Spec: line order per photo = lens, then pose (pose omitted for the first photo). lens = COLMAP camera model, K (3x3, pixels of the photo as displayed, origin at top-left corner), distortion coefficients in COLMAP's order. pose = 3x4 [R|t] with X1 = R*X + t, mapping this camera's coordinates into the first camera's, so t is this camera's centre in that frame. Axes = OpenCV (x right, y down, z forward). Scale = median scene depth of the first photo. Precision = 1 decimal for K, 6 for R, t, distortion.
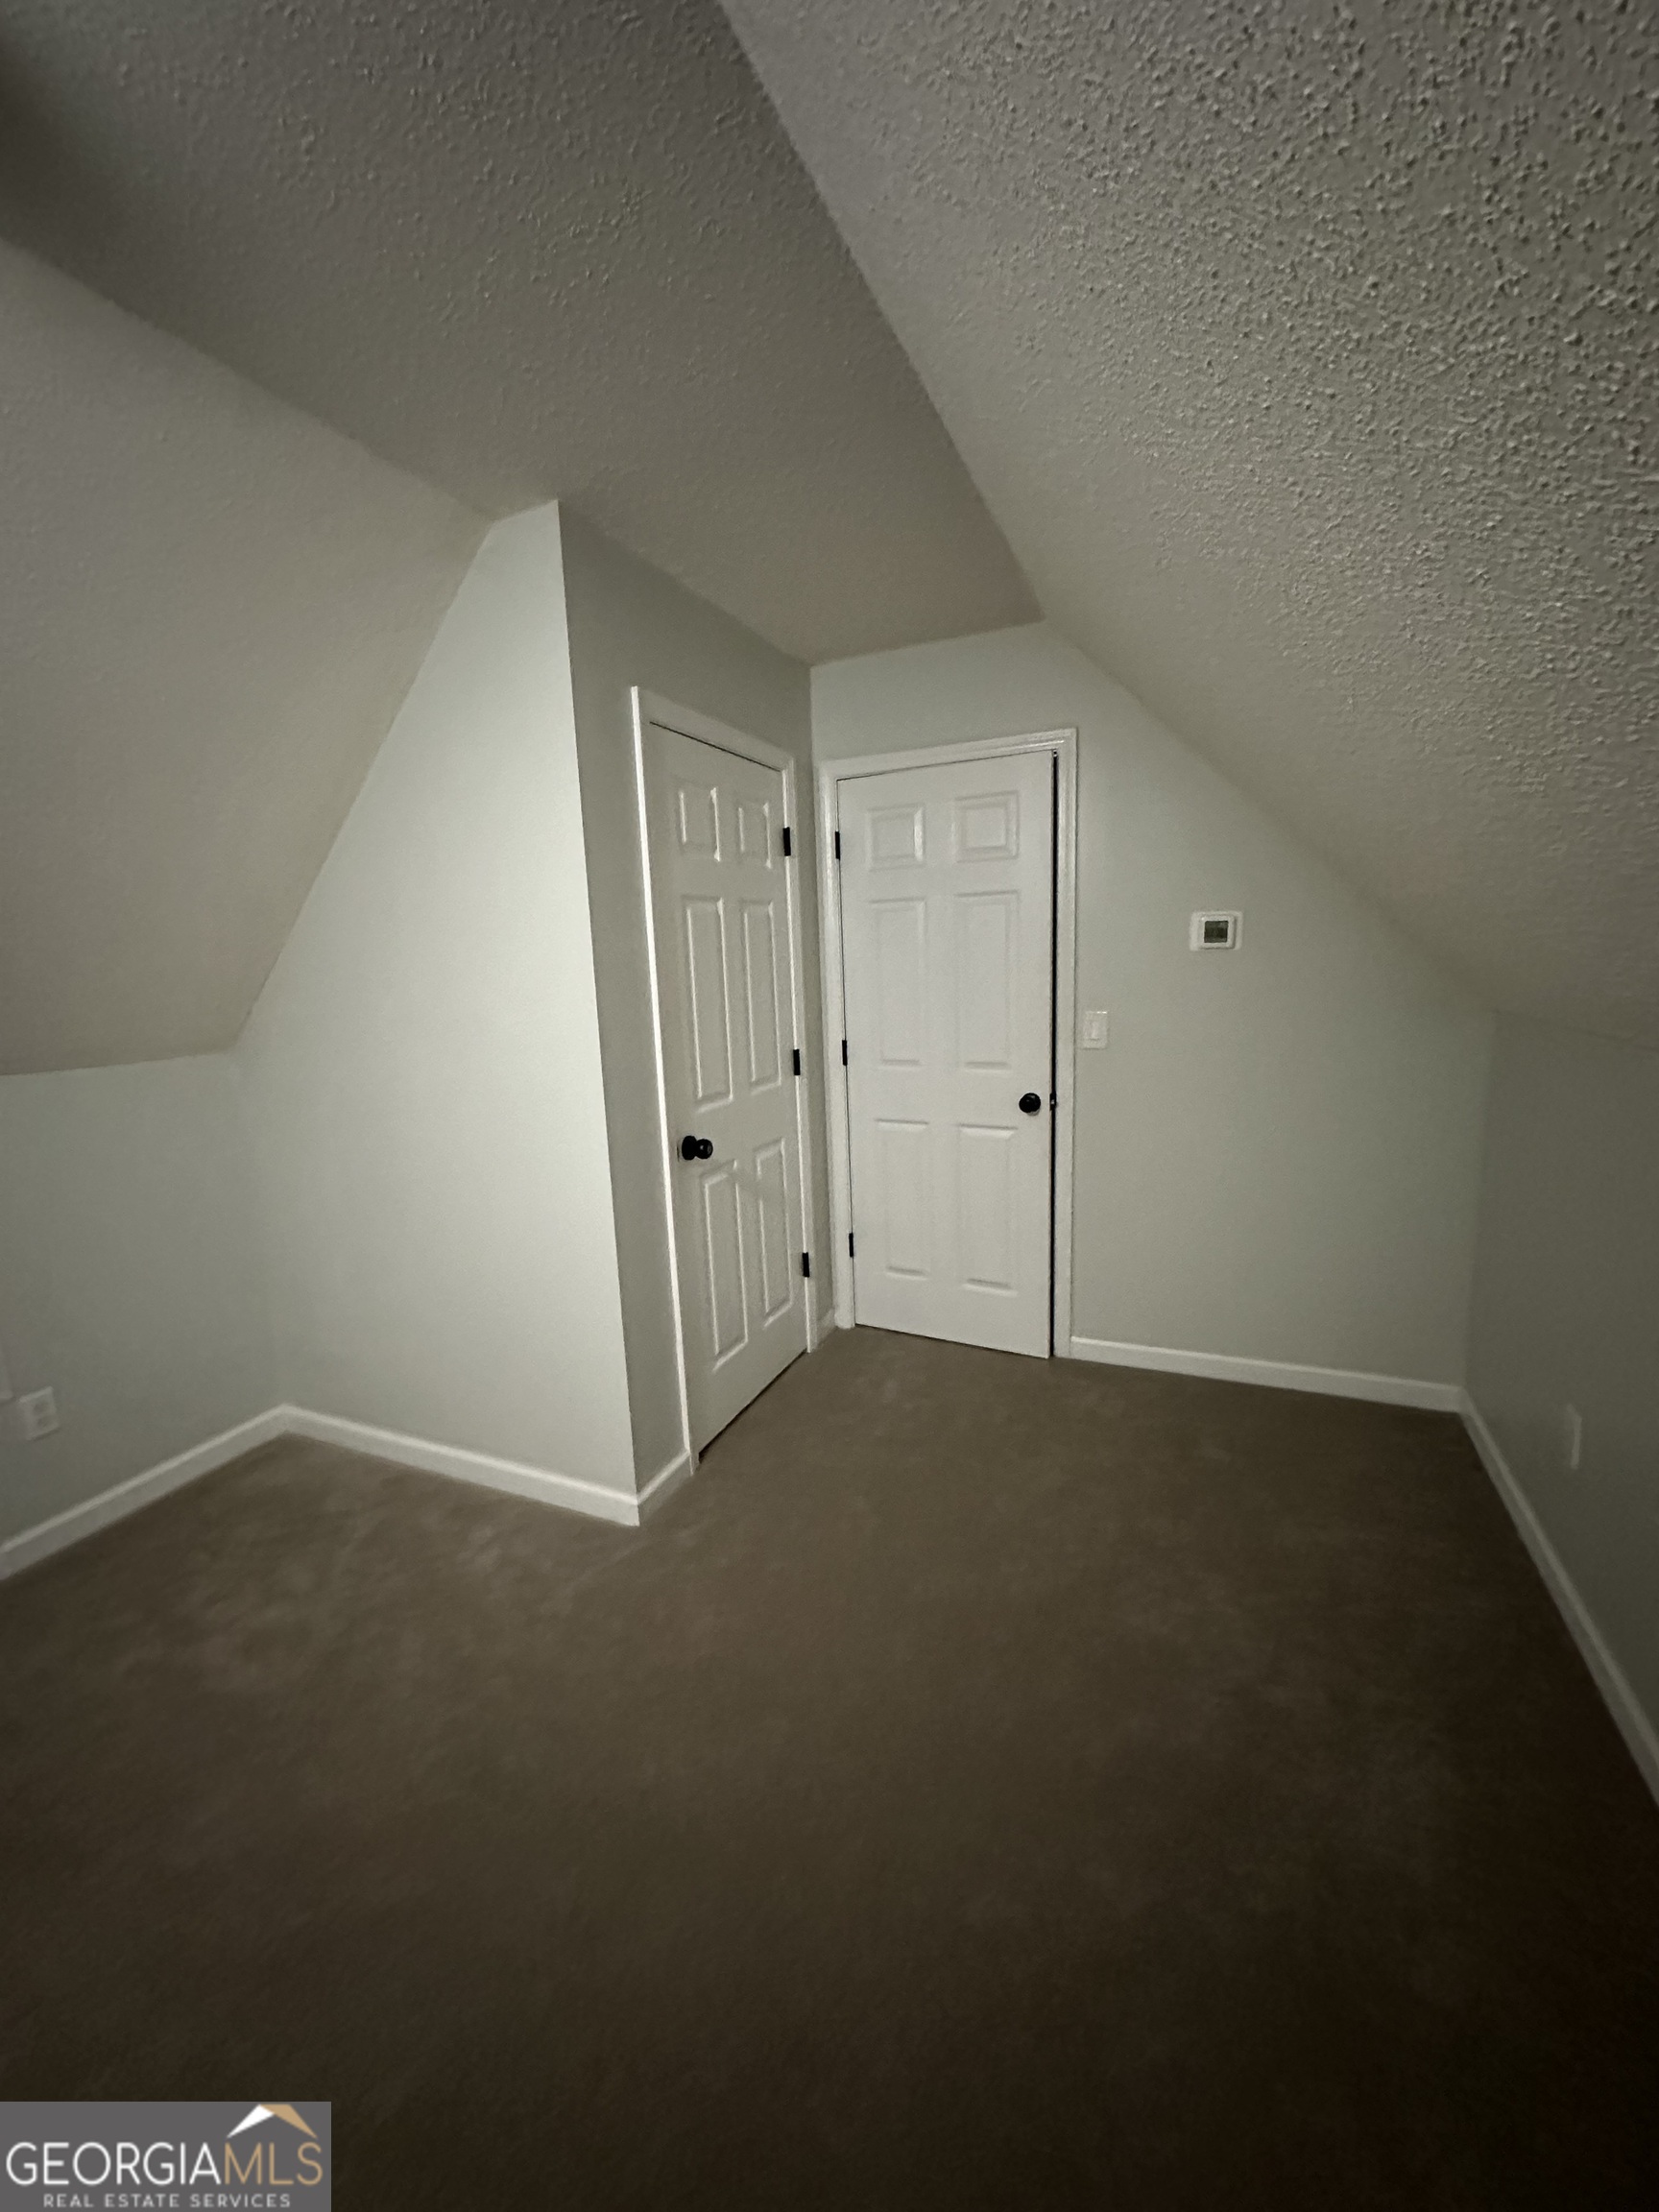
lens RADIAL K [[888.4, 0, 831.6], [0, 888.4, 1107.2], [0, 0, 1]] dist [-0.005821, 0.002111]
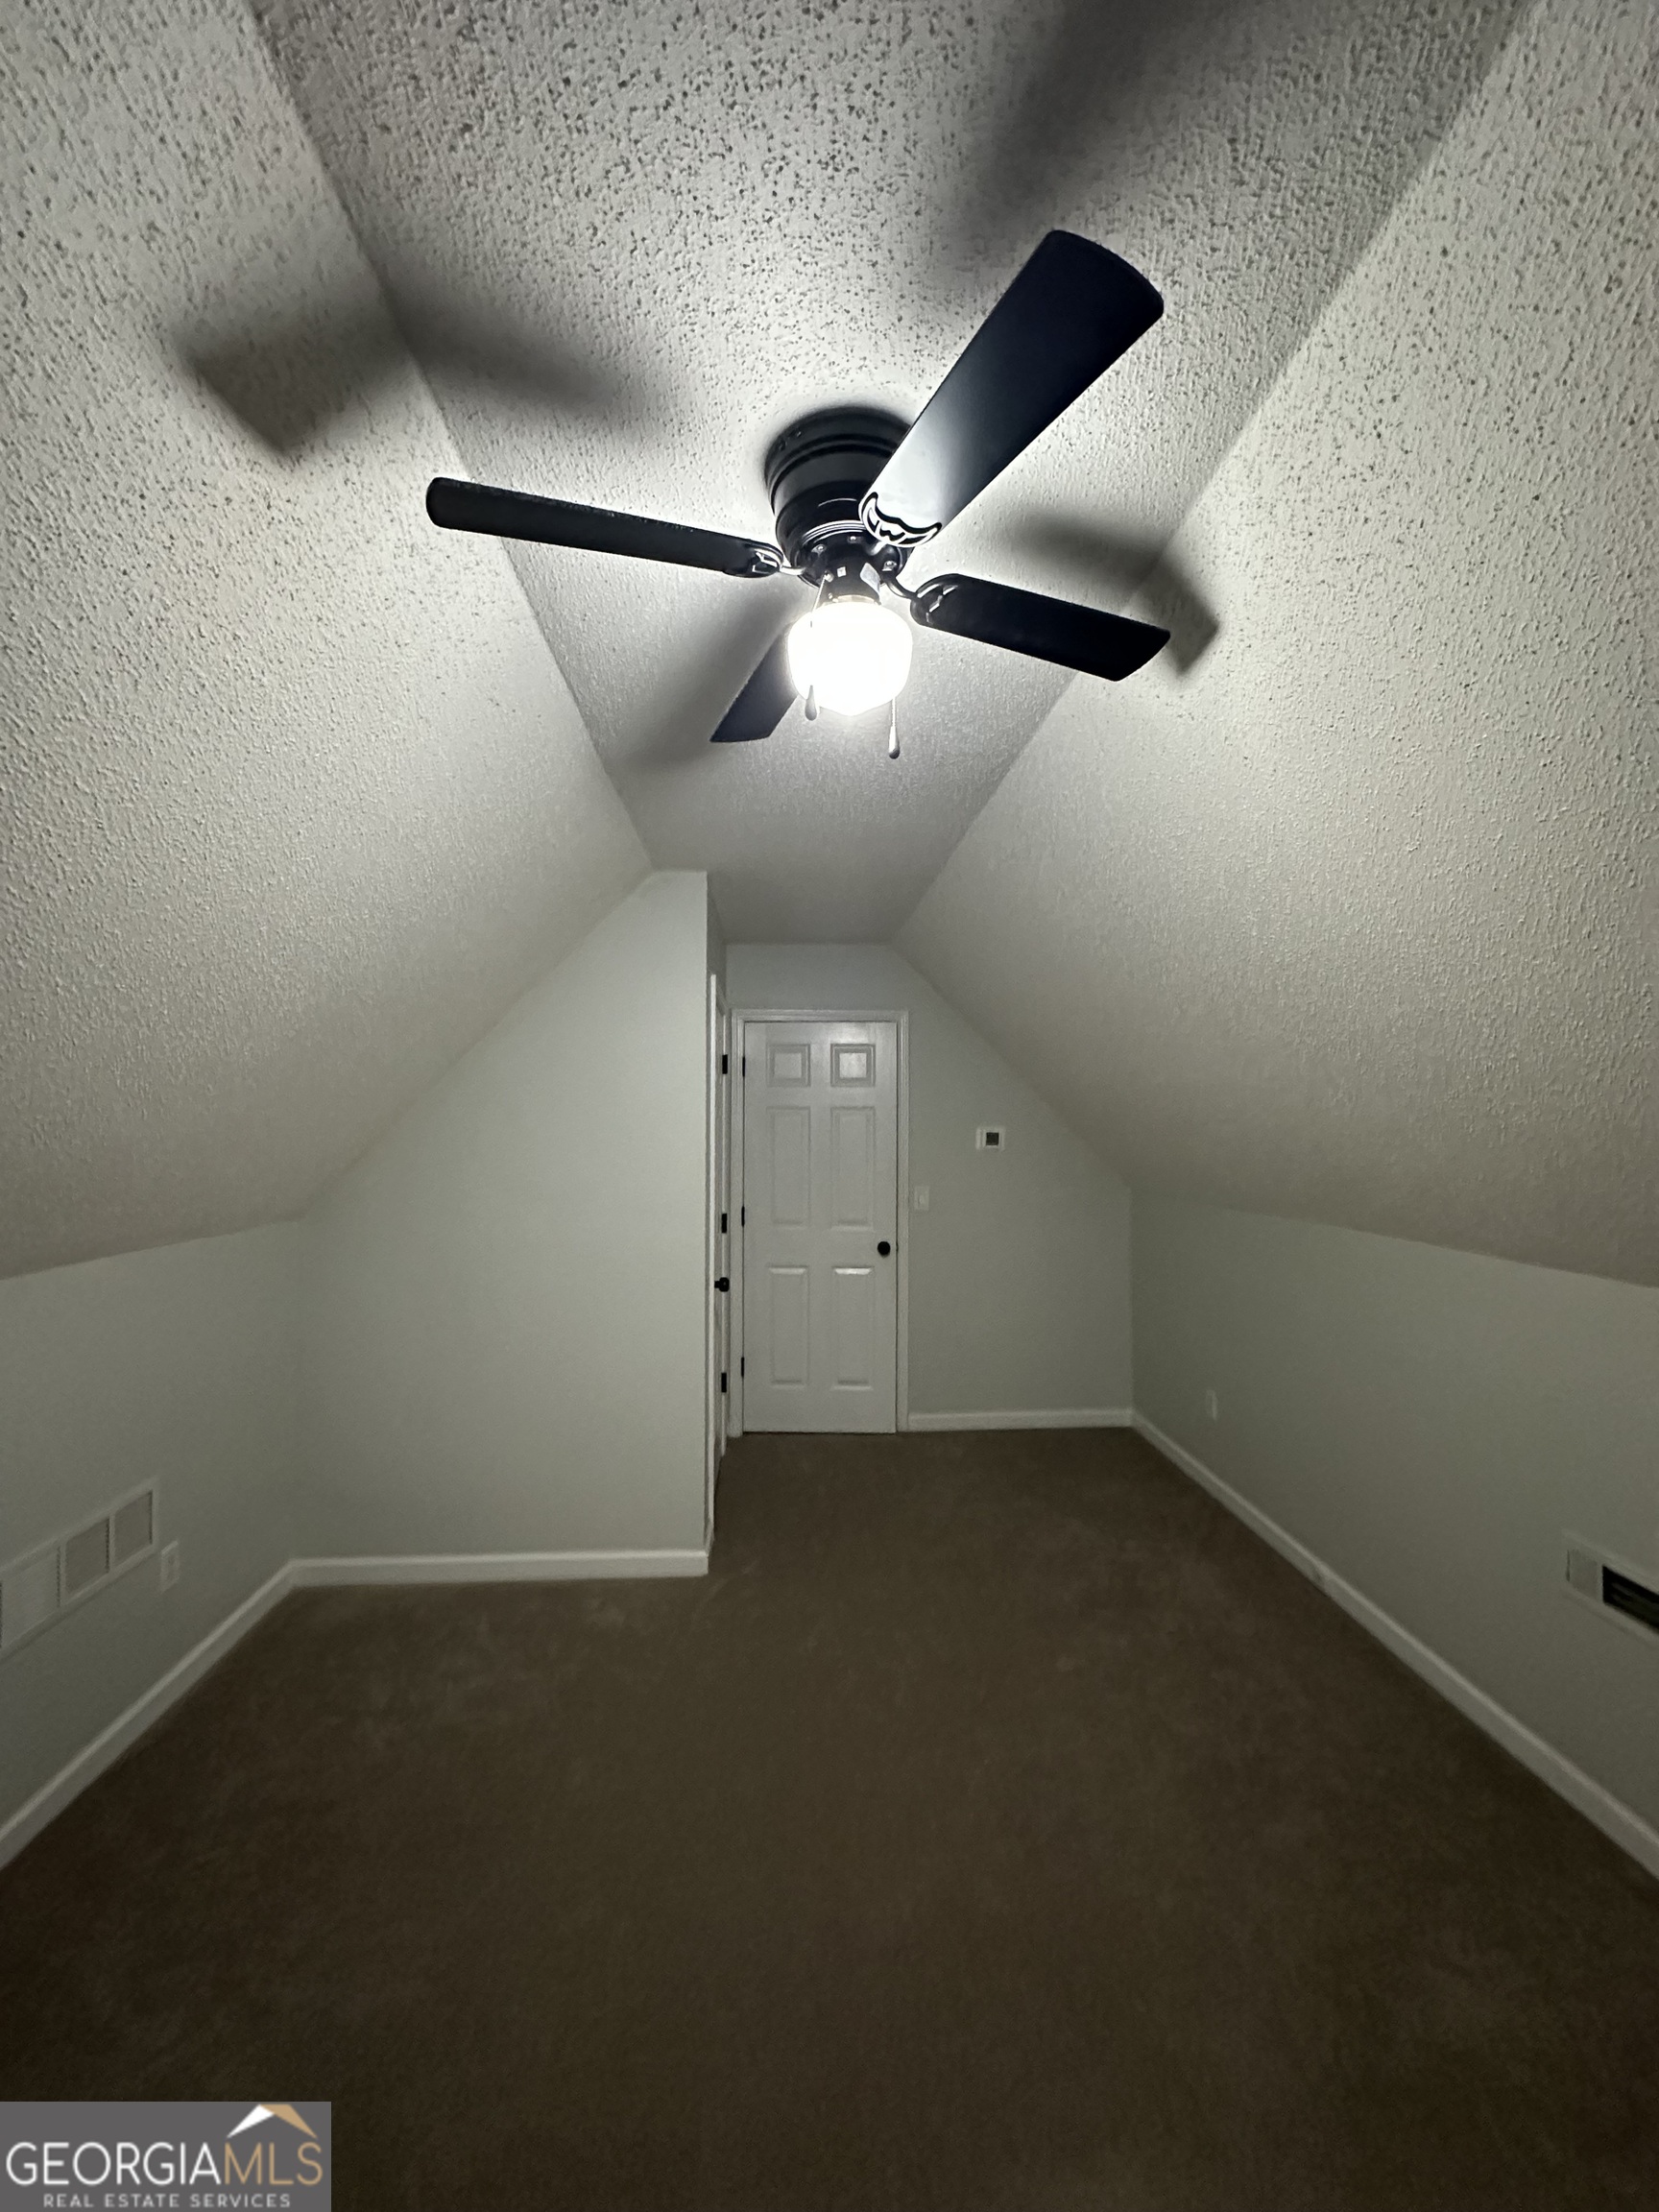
lens RADIAL K [[888.4, 0, 821.5], [0, 888.4, 1113.9], [0, 0, 1]] dist [-0.005821, 0.002111]
pose [[0.890668, 0.040401, 0.452855, -0.588907], [0.043074, 0.984066, -0.172510, 0.026829], [-0.452609, 0.173155, 0.874736, -0.301595]]
